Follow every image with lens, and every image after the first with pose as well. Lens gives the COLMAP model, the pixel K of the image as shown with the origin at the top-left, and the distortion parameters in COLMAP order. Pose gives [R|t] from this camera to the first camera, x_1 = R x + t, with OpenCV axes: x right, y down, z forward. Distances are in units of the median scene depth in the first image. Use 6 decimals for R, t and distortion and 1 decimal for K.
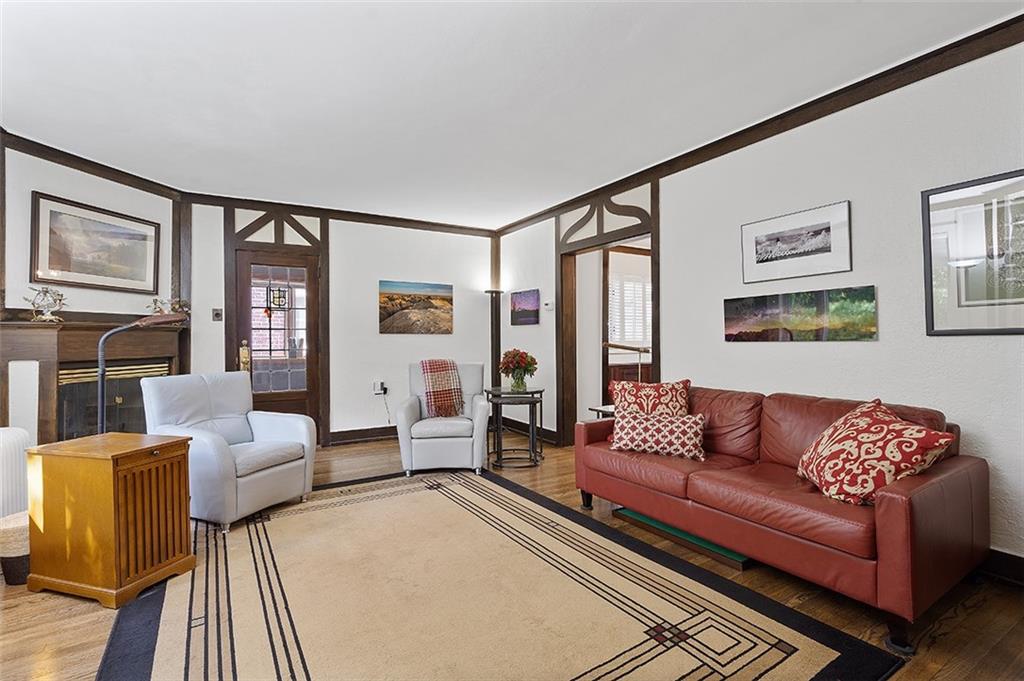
lens RADIAL K [[469.7, 0, 512.4], [0, 469.7, 347.0], [0, 0, 1]] dist [-0.004109, -0.000029]
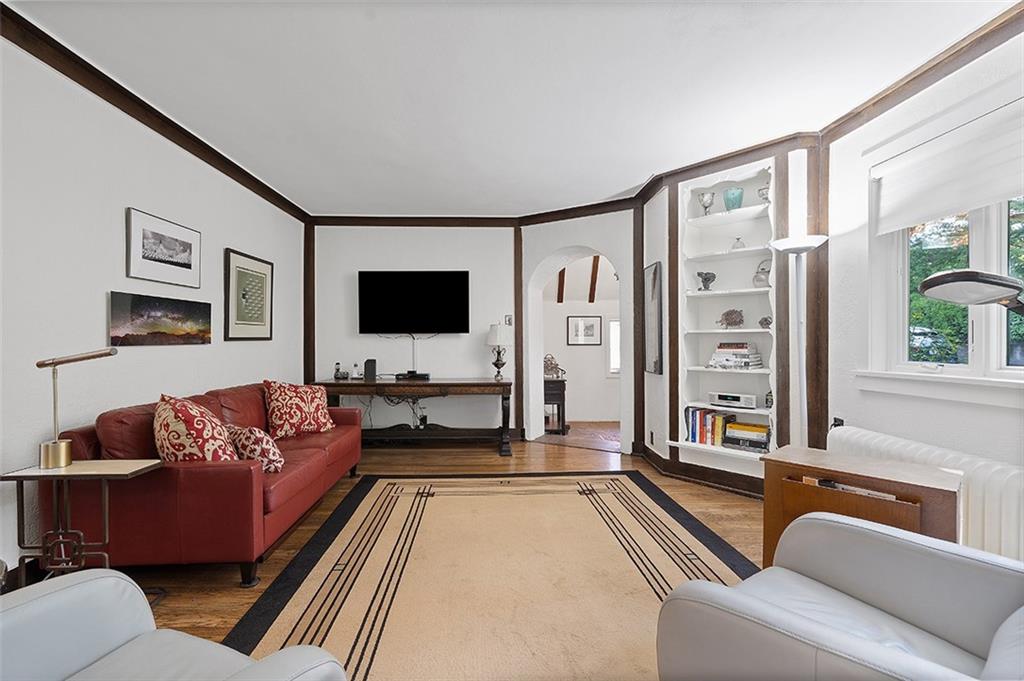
lens RADIAL K [[469.7, 0, 512.4], [0, 469.7, 347.0], [0, 0, 1]] dist [-0.004109, -0.000029]
pose [[-0.874308, 0.002958, 0.485362, -0.589863], [0.015713, 0.999630, 0.022213, -0.019197], [-0.485117, 0.027048, -0.874031, 1.600508]]
